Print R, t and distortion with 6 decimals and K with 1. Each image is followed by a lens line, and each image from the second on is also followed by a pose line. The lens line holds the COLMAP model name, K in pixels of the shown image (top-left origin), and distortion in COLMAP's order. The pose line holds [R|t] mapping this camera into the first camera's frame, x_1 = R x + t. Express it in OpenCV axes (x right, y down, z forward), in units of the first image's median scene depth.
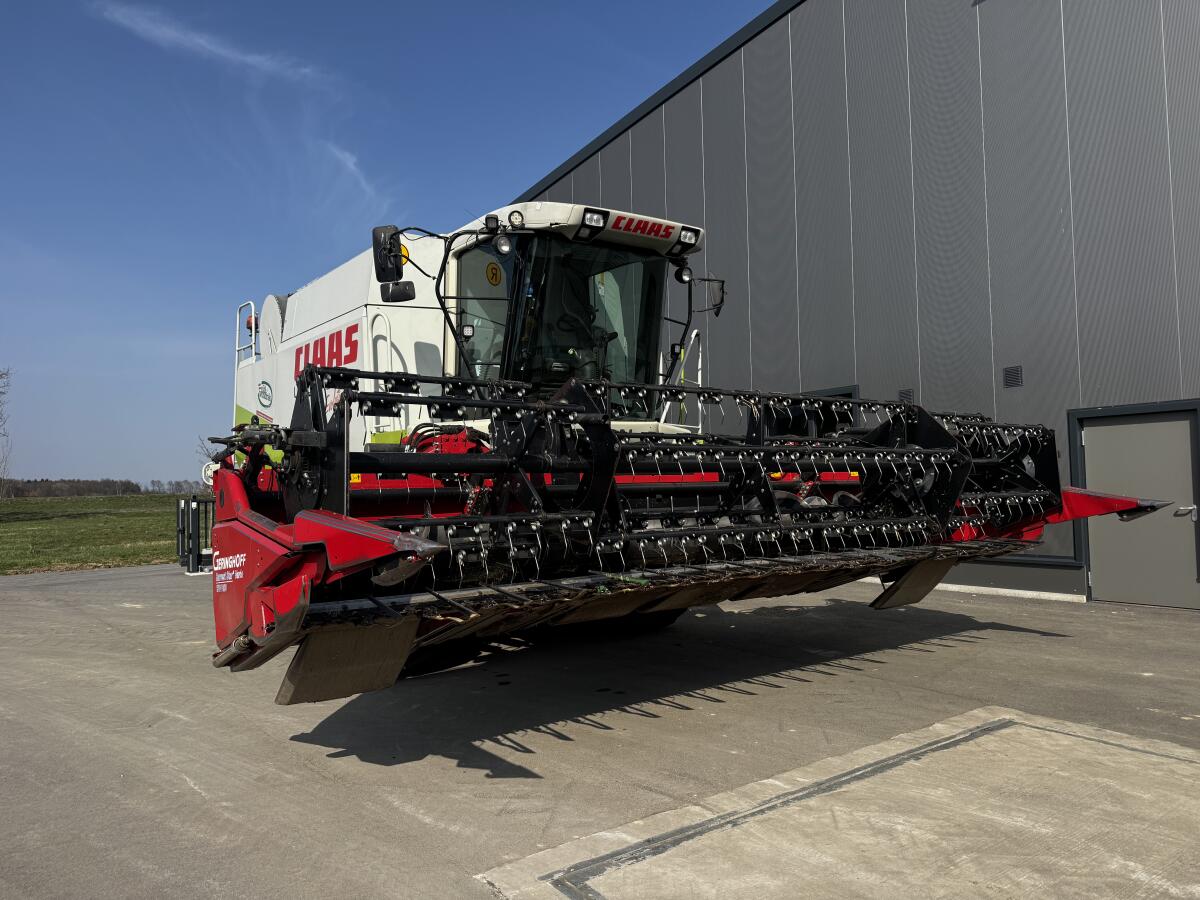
lens RADIAL K [[841.2, 0, 600.0], [0, 841.2, 450.0], [0, 0, 1]] dist [0.045134, -0.043170]
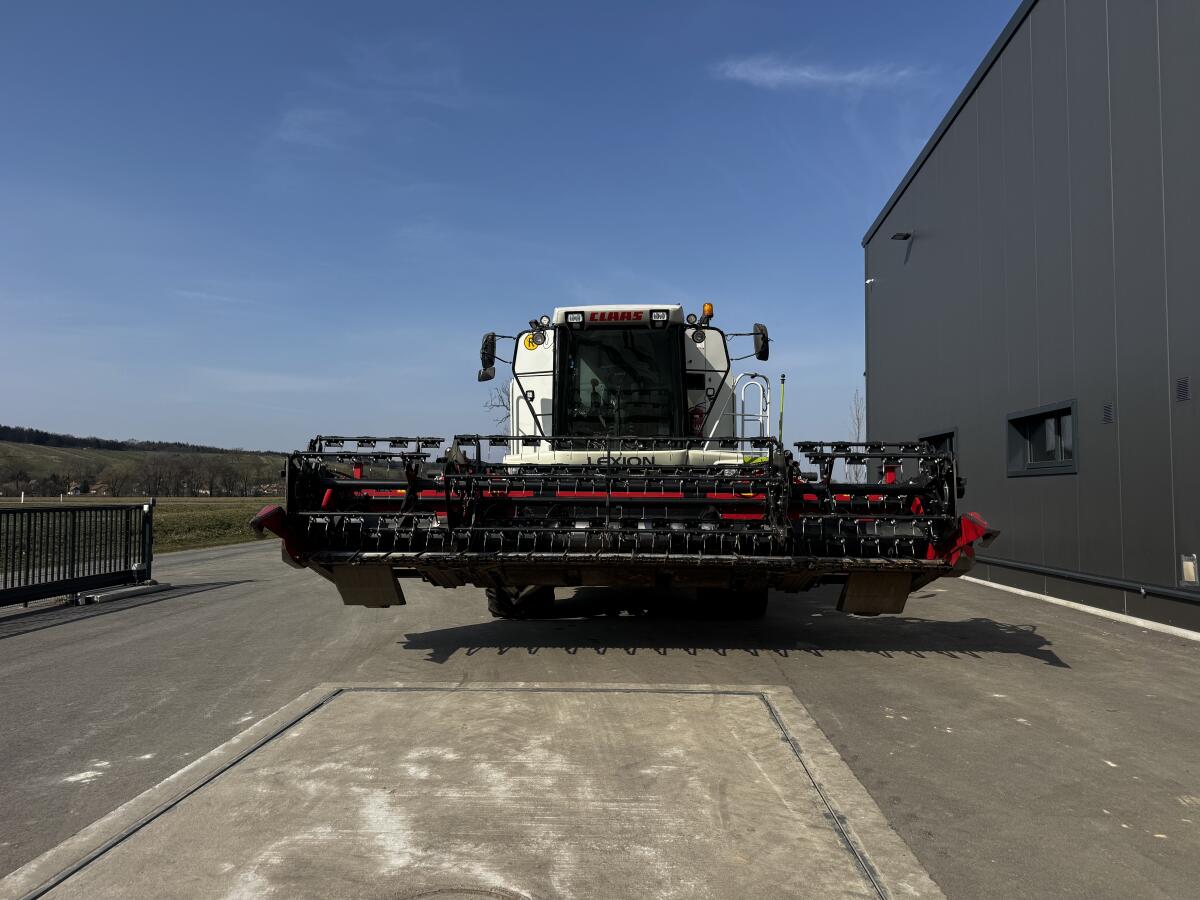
lens RADIAL K [[841.2, 0, 600.0], [0, 841.2, 450.0], [0, 0, 1]] dist [0.045134, -0.043170]
pose [[0.769043, -0.010265, -0.639114, 1.322727], [0.006376, 0.999944, -0.008387, -0.040667], [0.639165, 0.002375, 0.769066, -0.142227]]
